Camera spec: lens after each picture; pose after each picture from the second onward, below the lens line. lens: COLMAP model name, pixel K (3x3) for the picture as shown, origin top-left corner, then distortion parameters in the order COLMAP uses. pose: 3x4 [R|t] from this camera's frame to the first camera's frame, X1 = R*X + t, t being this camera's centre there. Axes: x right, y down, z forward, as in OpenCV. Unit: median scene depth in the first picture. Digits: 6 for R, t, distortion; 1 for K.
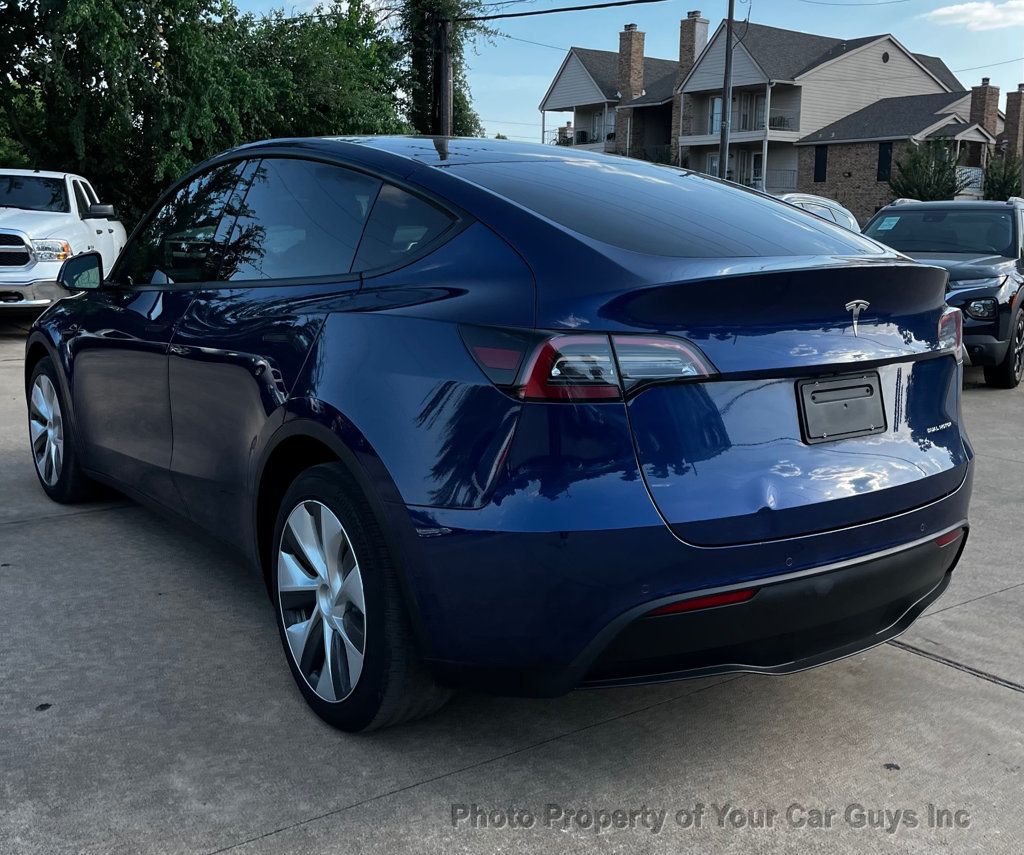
lens RADIAL K [[1079.2, 0, 539.3], [0, 1079.2, 426.3], [0, 0, 1]] dist [0.016798, 0.007443]
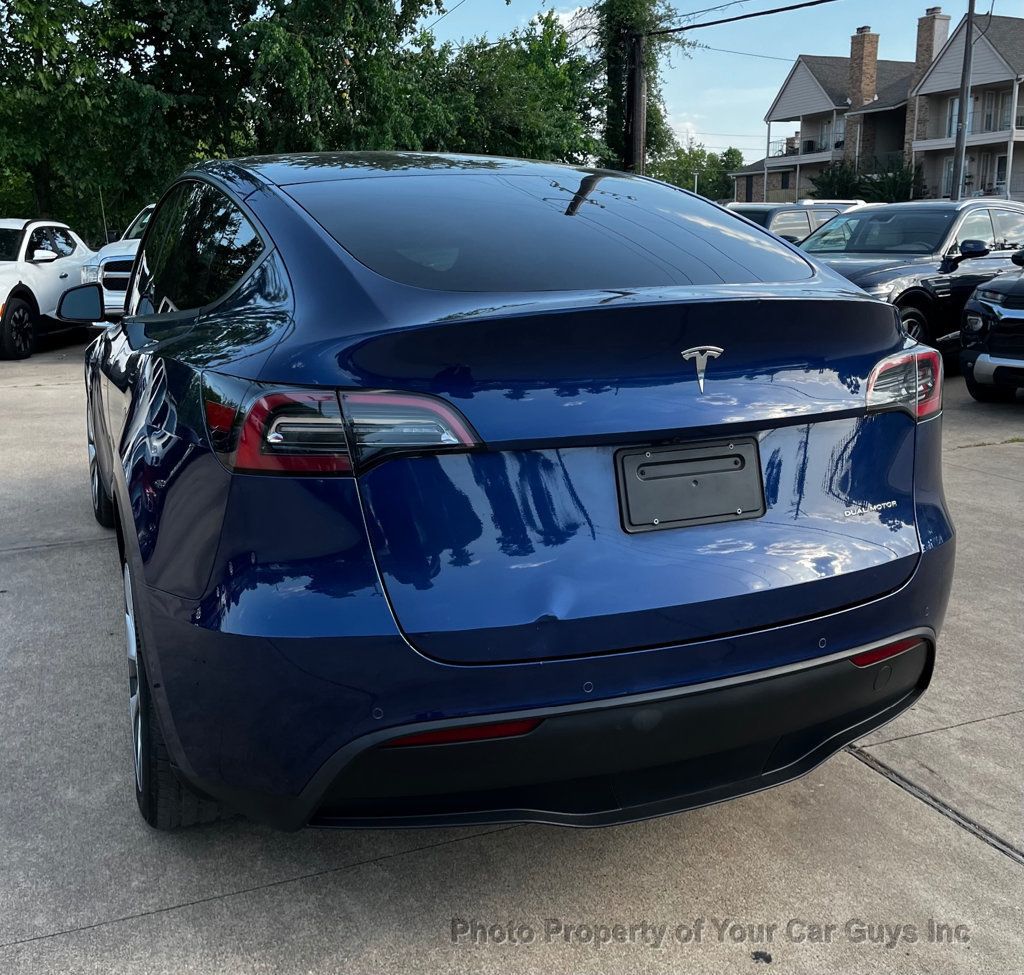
lens RADIAL K [[1051.1, 0, 509.0], [0, 1051.1, 446.4], [0, 0, 1]] dist [0.016500, 0.009142]
pose [[0.970469, 0.024711, -0.239957, 0.038549], [-0.022625, 0.999679, 0.011444, -0.005811], [0.240163, -0.005677, 0.970716, 0.028493]]
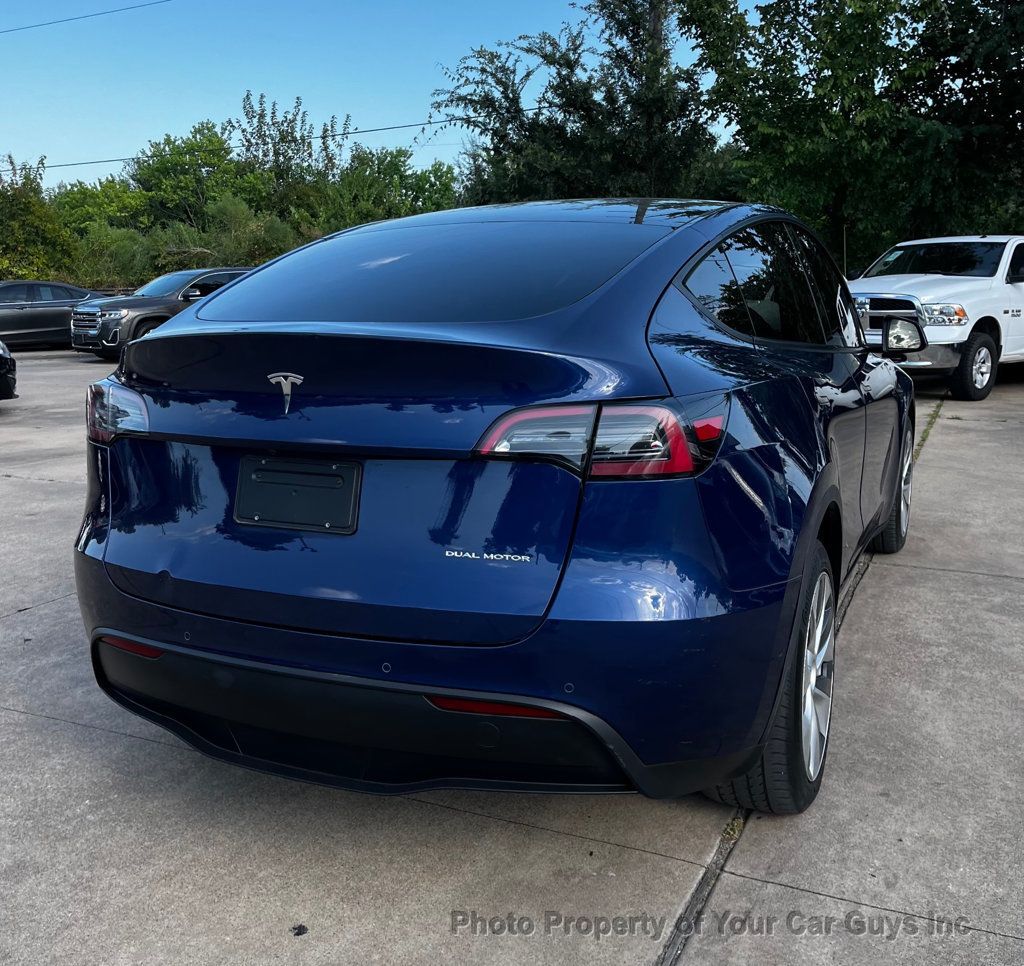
lens RADIAL K [[1060.1, 0, 486.9], [0, 1060.1, 458.7], [0, 0, 1]] dist [0.029816, -0.018324]
pose [[0.473390, 0.123142, -0.872203, 0.127840], [-0.146061, 0.987446, 0.060138, -0.013934], [0.868659, 0.098926, 0.485433, 0.082472]]
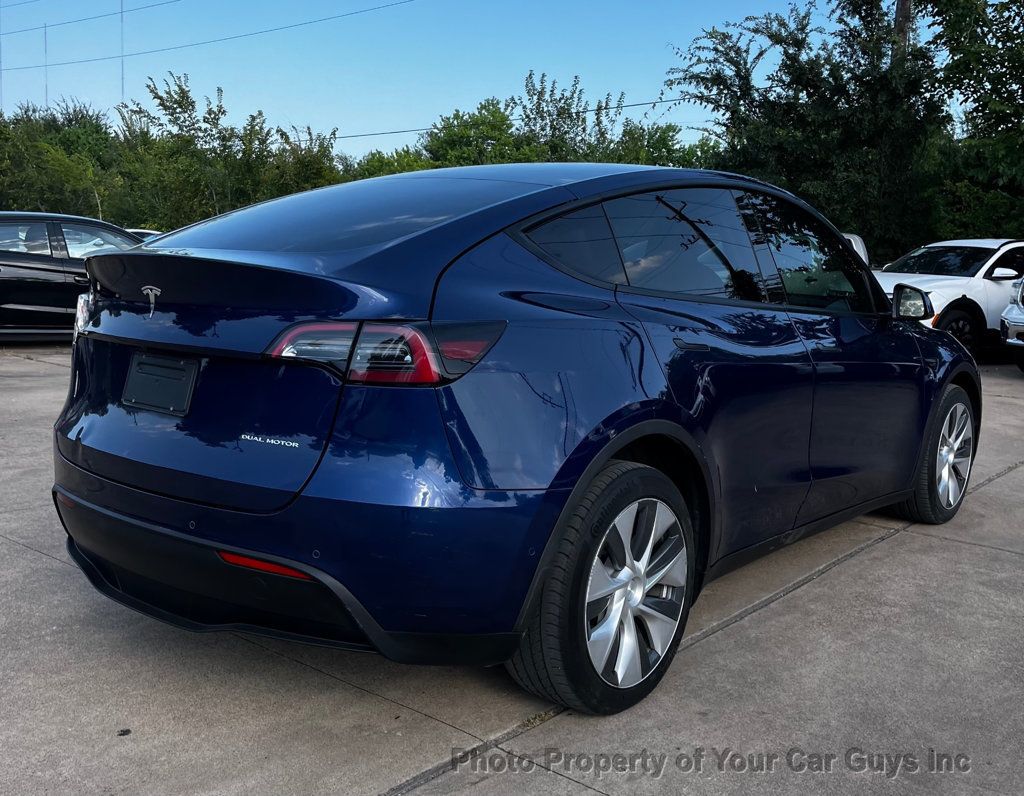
lens RADIAL K [[1027.2, 0, 512.3], [0, 1027.2, 370.7], [0, 0, 1]] dist [0.019601, 0.015375]
pose [[0.247454, 0.104672, -0.963229, 0.160082], [-0.204369, 0.977419, 0.053711, -0.018546], [0.947101, 0.183563, 0.263258, 0.122936]]
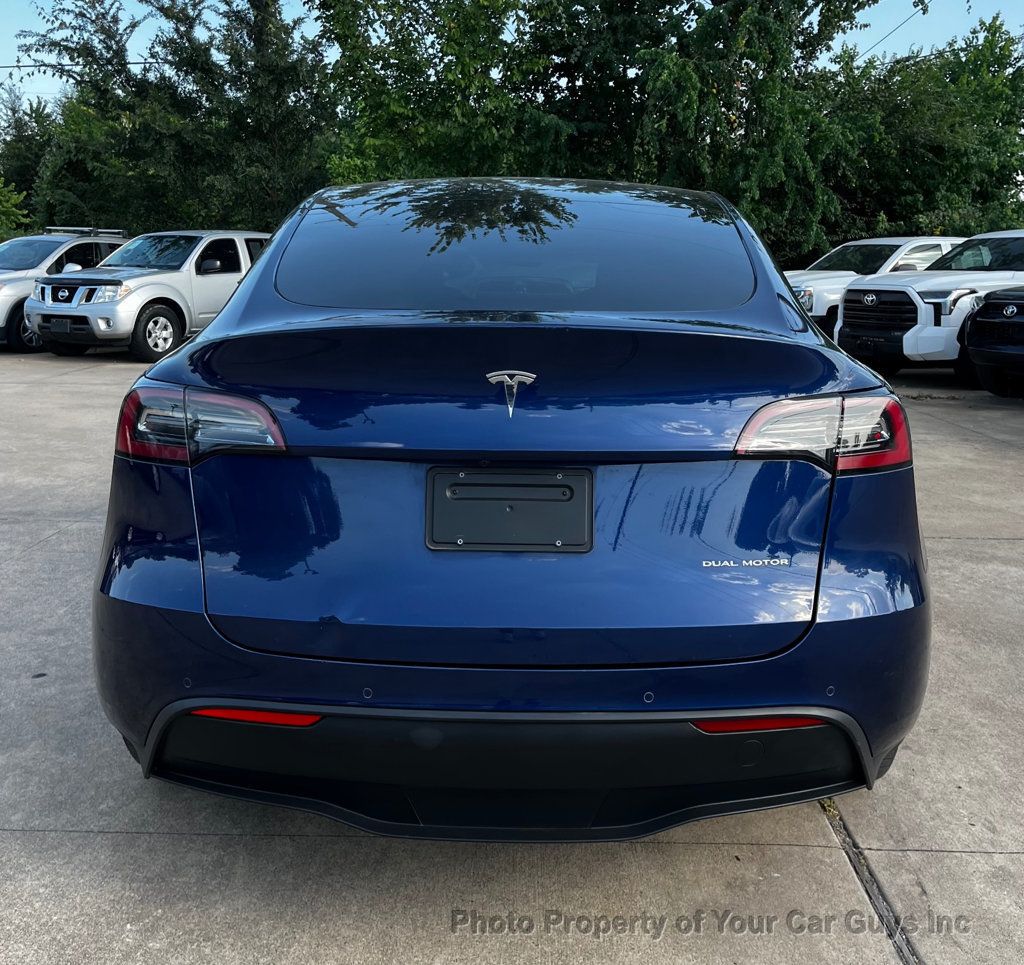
lens RADIAL K [[1078.7, 0, 517.2], [0, 1078.7, 433.0], [0, 0, 1]] dist [0.033440, -0.026181]
pose [[0.797088, 0.090993, -0.596968, 0.084665], [-0.113234, 0.993568, 0.000251, -0.008346], [0.593151, 0.067397, 0.802265, 0.045498]]
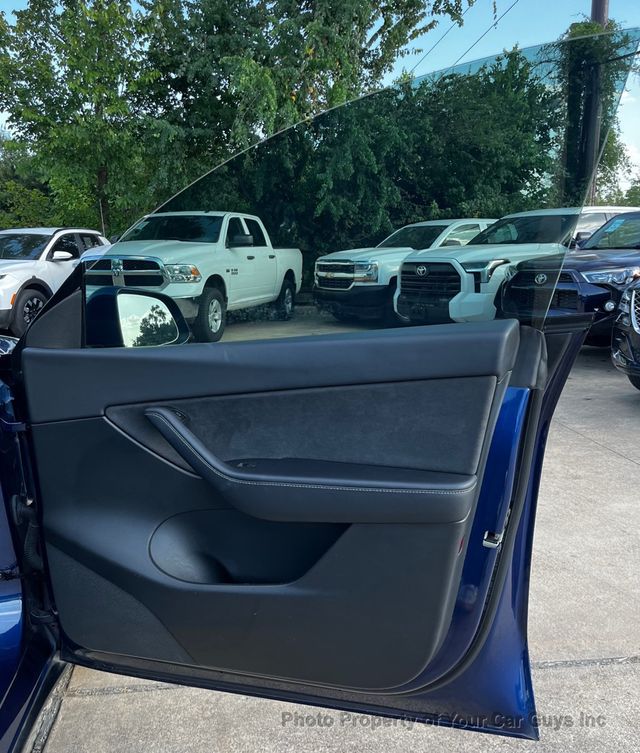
lens RADIAL K [[690.2, 0, 291.5], [0, 690.2, 391.5], [0, 0, 1]] dist [0.094993, -0.126471]
pose [[0.858413, 0.082701, -0.506249, 0.039147], [-0.074020, 0.996559, 0.037287, -0.035498], [0.507591, 0.005465, 0.861581, 0.202641]]
